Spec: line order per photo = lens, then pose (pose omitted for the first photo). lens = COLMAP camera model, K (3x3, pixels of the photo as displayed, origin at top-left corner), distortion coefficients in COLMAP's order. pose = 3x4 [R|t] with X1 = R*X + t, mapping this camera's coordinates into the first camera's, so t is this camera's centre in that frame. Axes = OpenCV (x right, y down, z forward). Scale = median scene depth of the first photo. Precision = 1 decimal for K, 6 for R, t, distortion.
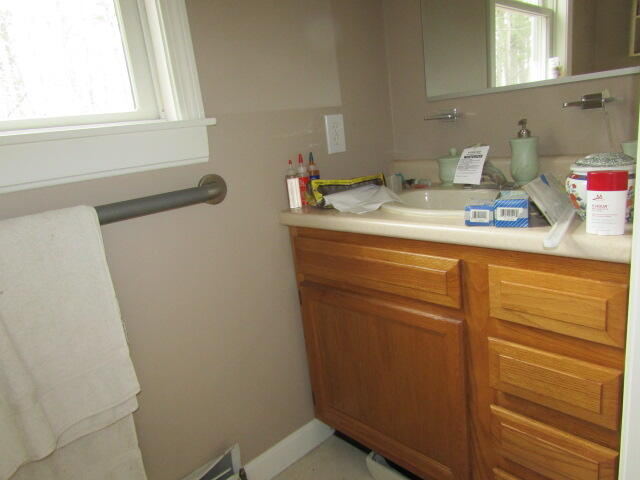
lens RADIAL K [[453.7, 0, 320.1], [0, 453.7, 240.6], [0, 0, 1]] dist [0.000074, -0.000012]
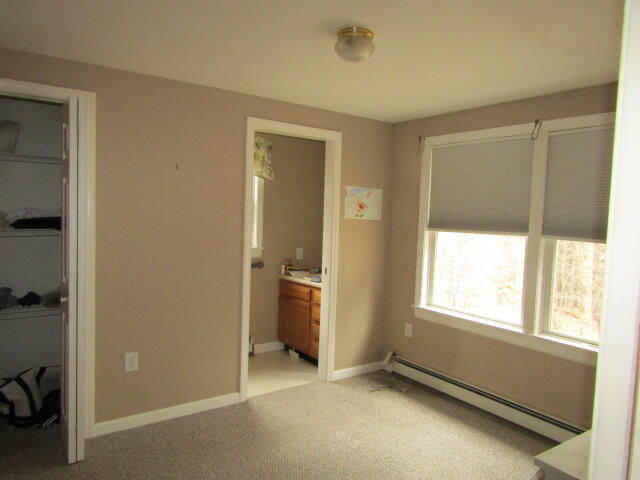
lens RADIAL K [[453.7, 0, 319.4], [0, 453.7, 240.0], [0, 0, 1]] dist [0.000074, -0.000012]
pose [[0.982272, 0.155061, -0.105350, 0.581236], [-0.170814, 0.971861, -0.162201, 0.206420], [0.077234, 0.177321, 0.981118, -2.575775]]
